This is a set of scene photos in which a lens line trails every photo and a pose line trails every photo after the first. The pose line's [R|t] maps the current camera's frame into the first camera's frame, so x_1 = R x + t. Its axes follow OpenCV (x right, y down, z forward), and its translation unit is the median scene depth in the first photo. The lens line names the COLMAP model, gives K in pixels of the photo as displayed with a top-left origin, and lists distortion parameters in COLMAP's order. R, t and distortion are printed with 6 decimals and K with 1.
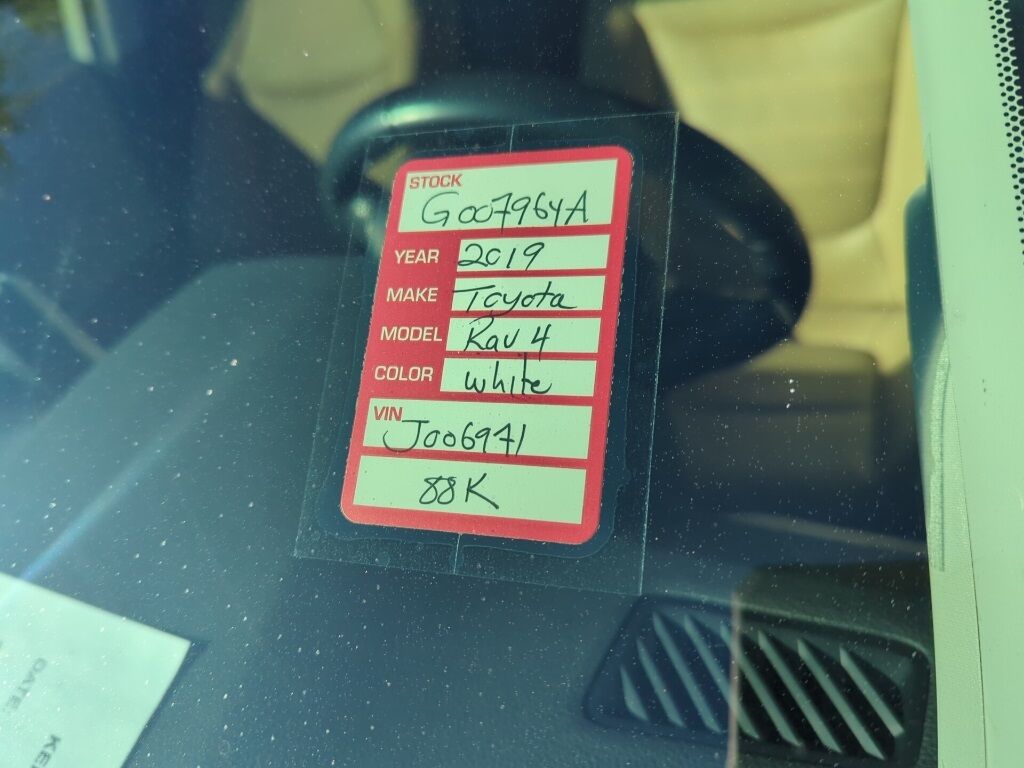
lens RADIAL K [[805.1, 0, 512.0], [0, 805.1, 384.0], [0, 0, 1]] dist [0.070577, -0.088604]
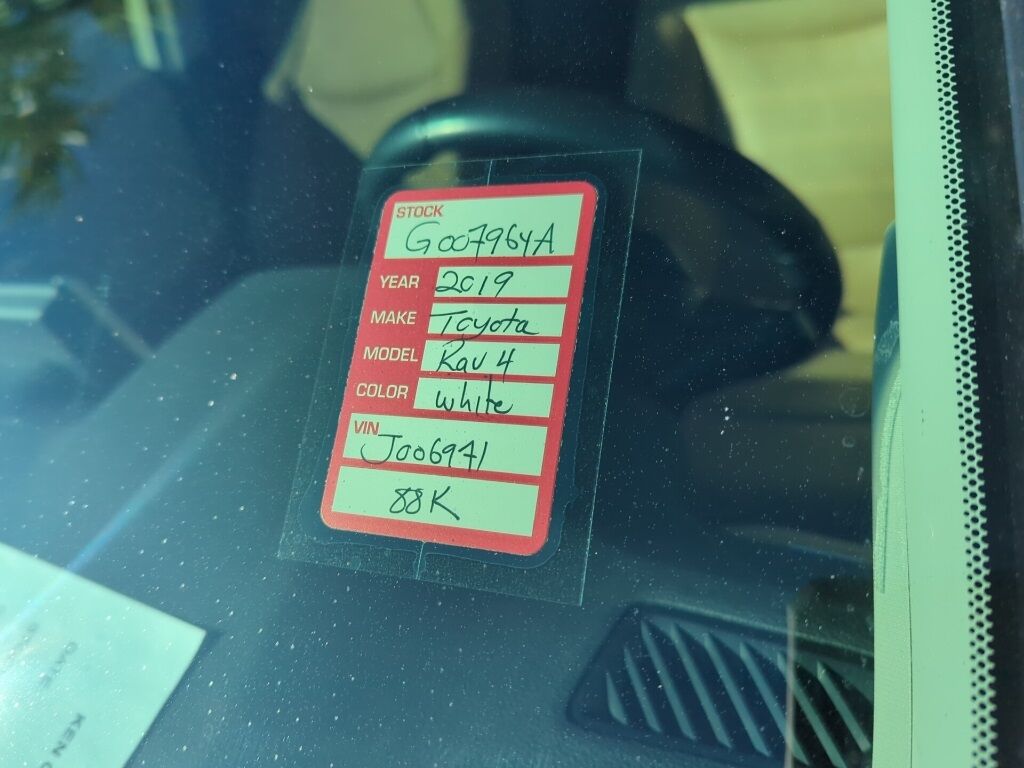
lens RADIAL K [[805.1, 0, 512.0], [0, 805.1, 384.0], [0, 0, 1]] dist [0.070577, -0.088604]
pose [[0.997691, 0.019676, -0.064998, 0.110438], [-0.019768, 0.999804, -0.000764, -0.025253], [0.064971, 0.002048, 0.997885, -0.066695]]
